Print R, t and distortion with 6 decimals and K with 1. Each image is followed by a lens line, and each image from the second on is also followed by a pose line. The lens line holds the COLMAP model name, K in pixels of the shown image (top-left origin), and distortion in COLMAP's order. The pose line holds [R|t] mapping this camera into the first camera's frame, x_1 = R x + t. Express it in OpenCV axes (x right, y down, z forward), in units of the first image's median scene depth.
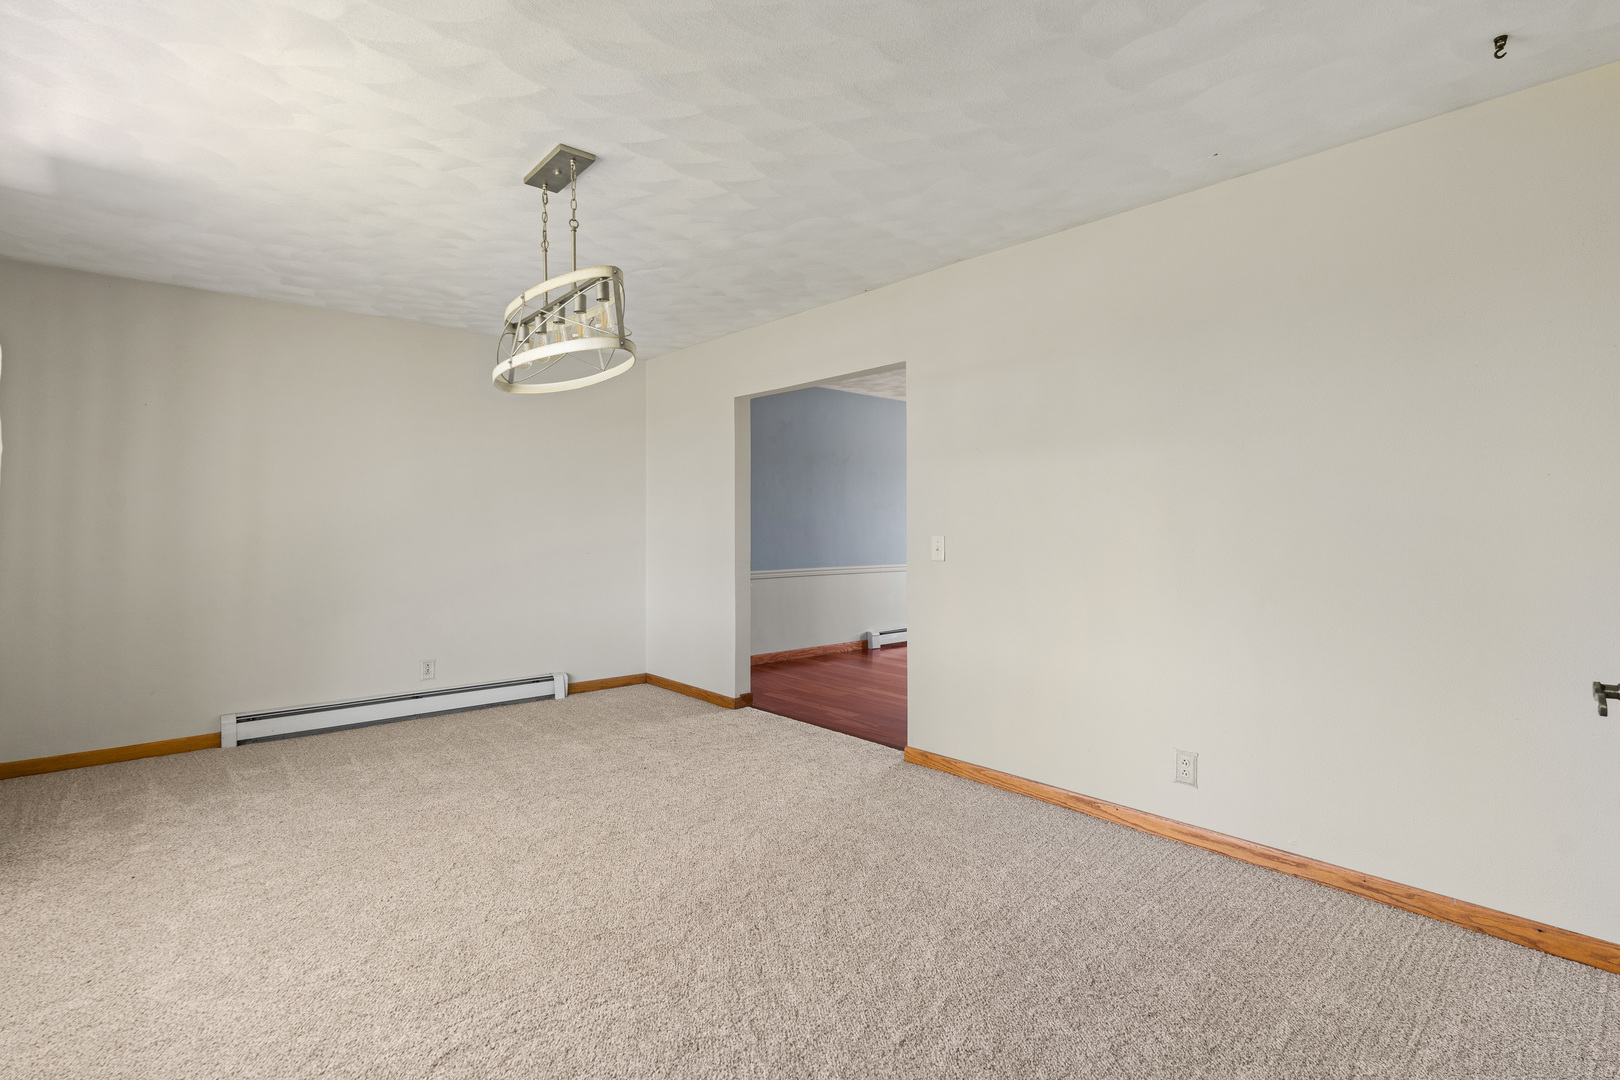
lens RADIAL K [[766.5, 0, 801.4], [0, 766.5, 530.6], [0, 0, 1]] dist [-0.002313, 0.000211]
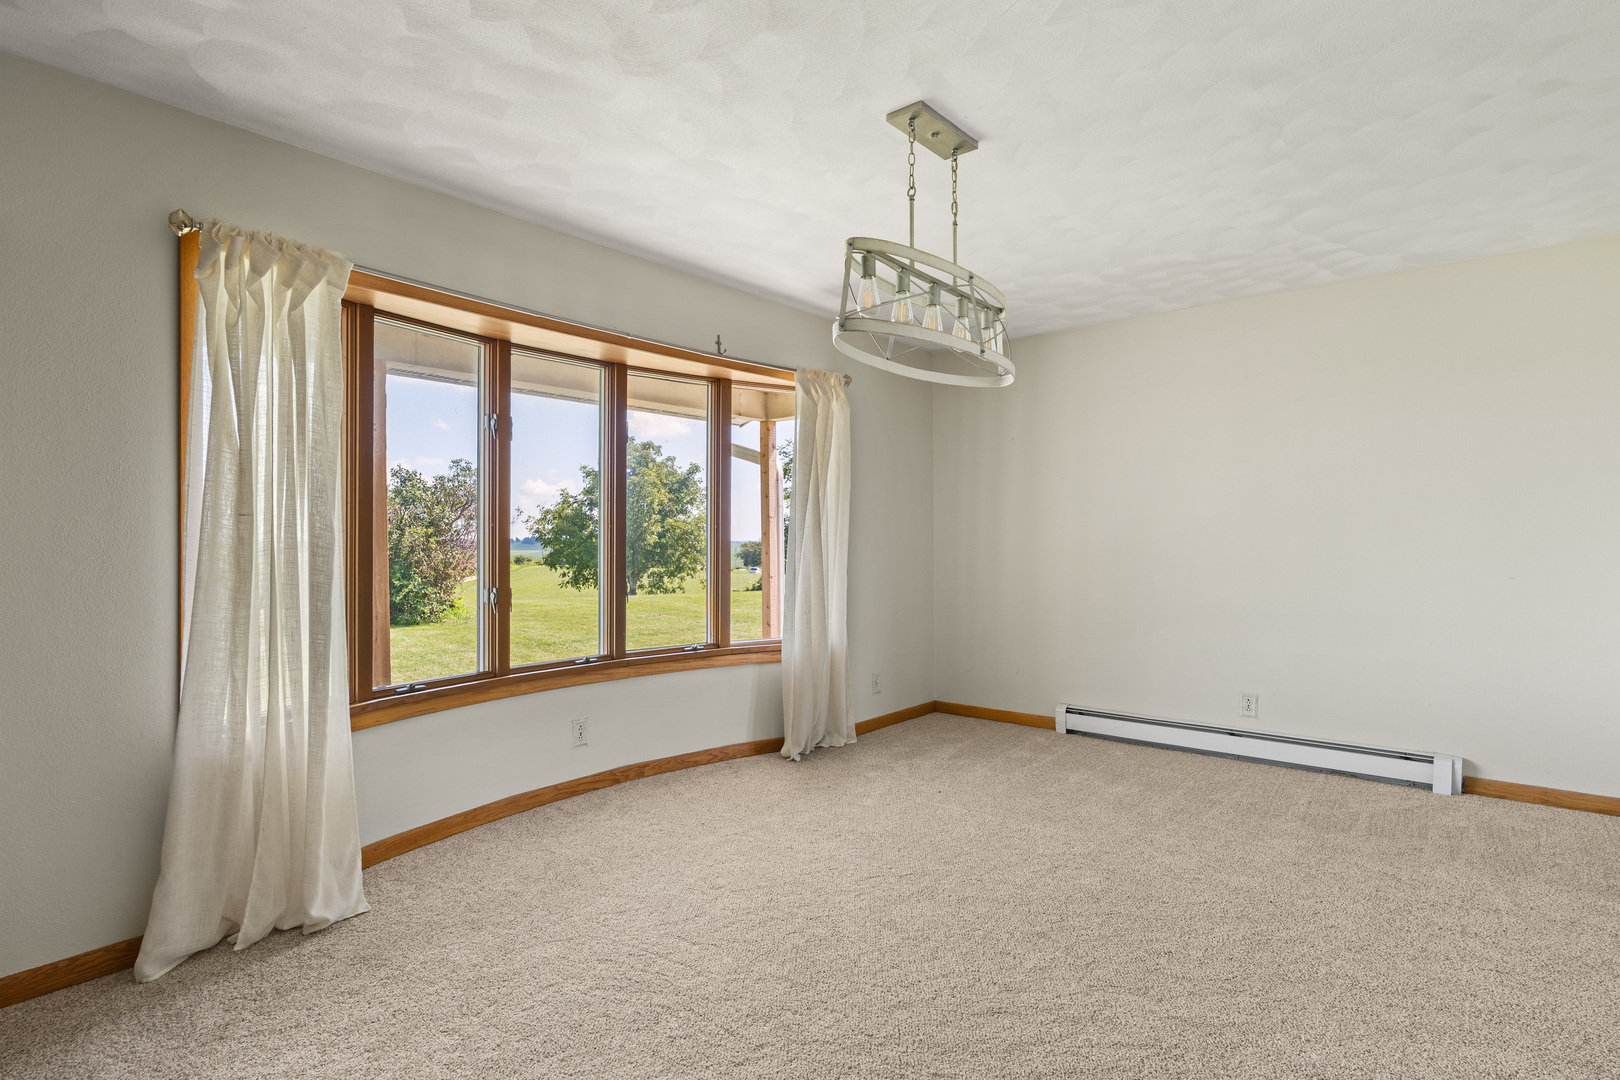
lens RADIAL K [[796.7, 0, 800.5], [0, 796.7, 536.4], [0, 0, 1]] dist [-0.004200, -0.001293]
pose [[0.169998, -0.002605, -0.985441, 0.346310], [-0.001337, 0.999995, -0.002874, -0.001508], [0.985443, 0.001806, 0.169994, 0.430828]]
